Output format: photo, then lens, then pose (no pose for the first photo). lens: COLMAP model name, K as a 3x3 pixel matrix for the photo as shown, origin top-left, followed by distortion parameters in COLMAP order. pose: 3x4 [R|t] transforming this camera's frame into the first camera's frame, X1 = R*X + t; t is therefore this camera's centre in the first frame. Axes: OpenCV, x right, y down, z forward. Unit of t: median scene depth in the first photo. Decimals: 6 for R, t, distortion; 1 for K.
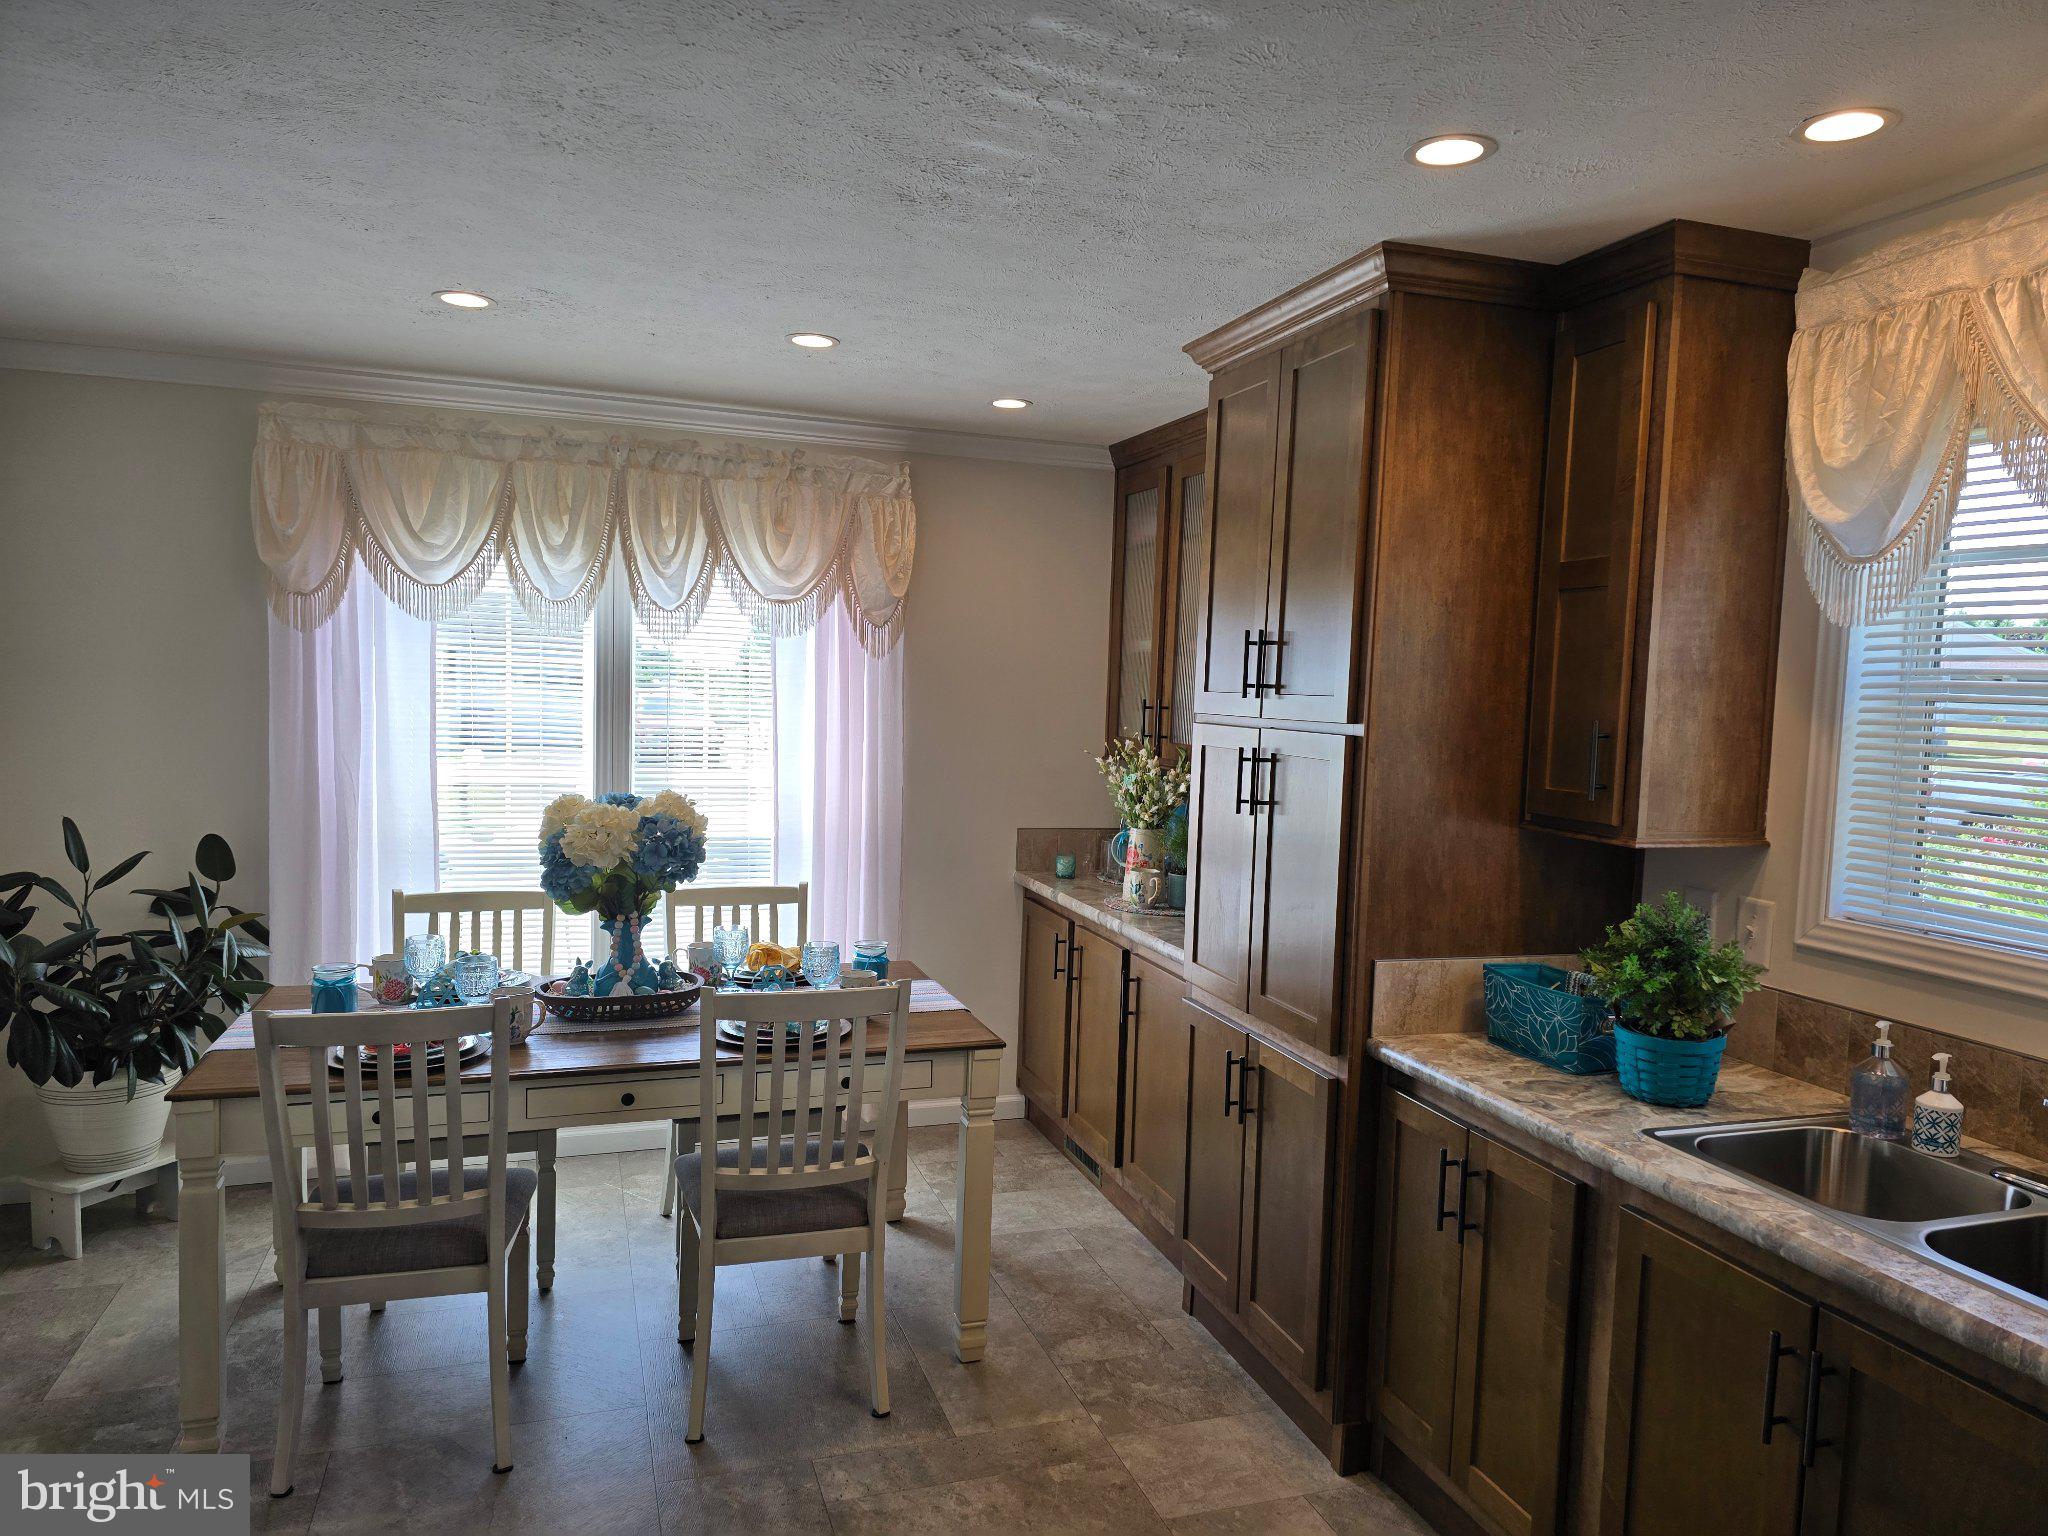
lens RADIAL K [[1359.0, 0, 1024.0], [0, 1359.0, 768.0], [0, 0, 1]] dist [0.086774, -0.076107]
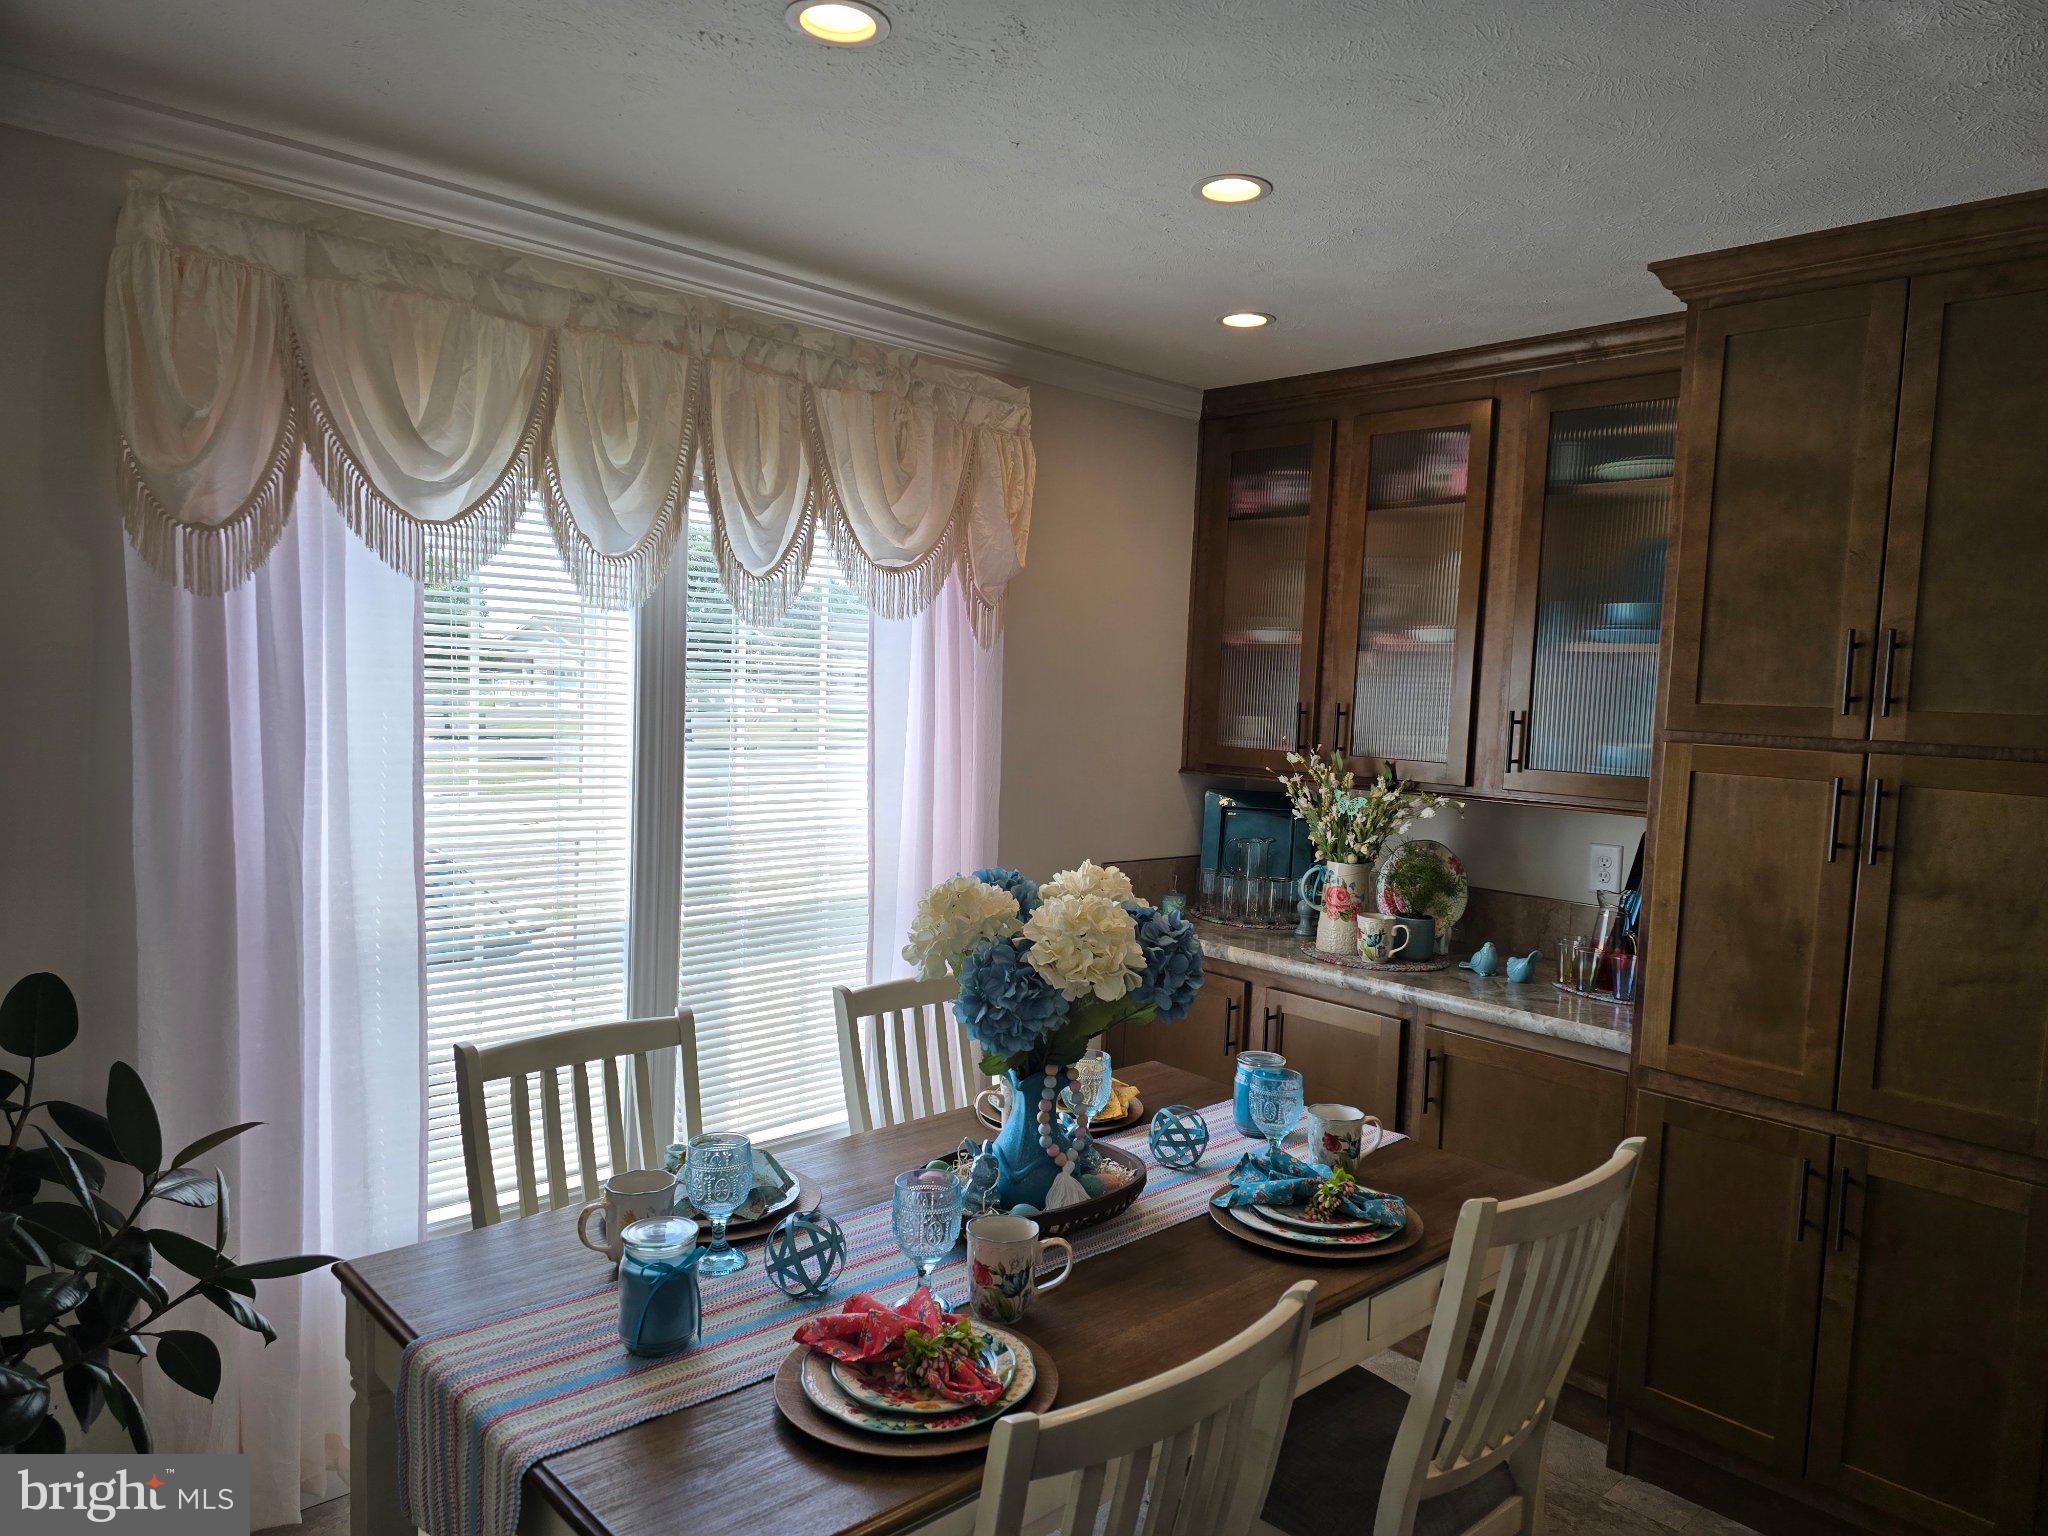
lens RADIAL K [[1359.0, 0, 1024.0], [0, 1359.0, 768.0], [0, 0, 1]] dist [0.086774, -0.076107]
pose [[0.915000, -0.025332, 0.402658, -0.426935], [0.022286, 0.999677, 0.012249, -0.026983], [-0.402838, -0.002234, 0.915269, 0.339912]]
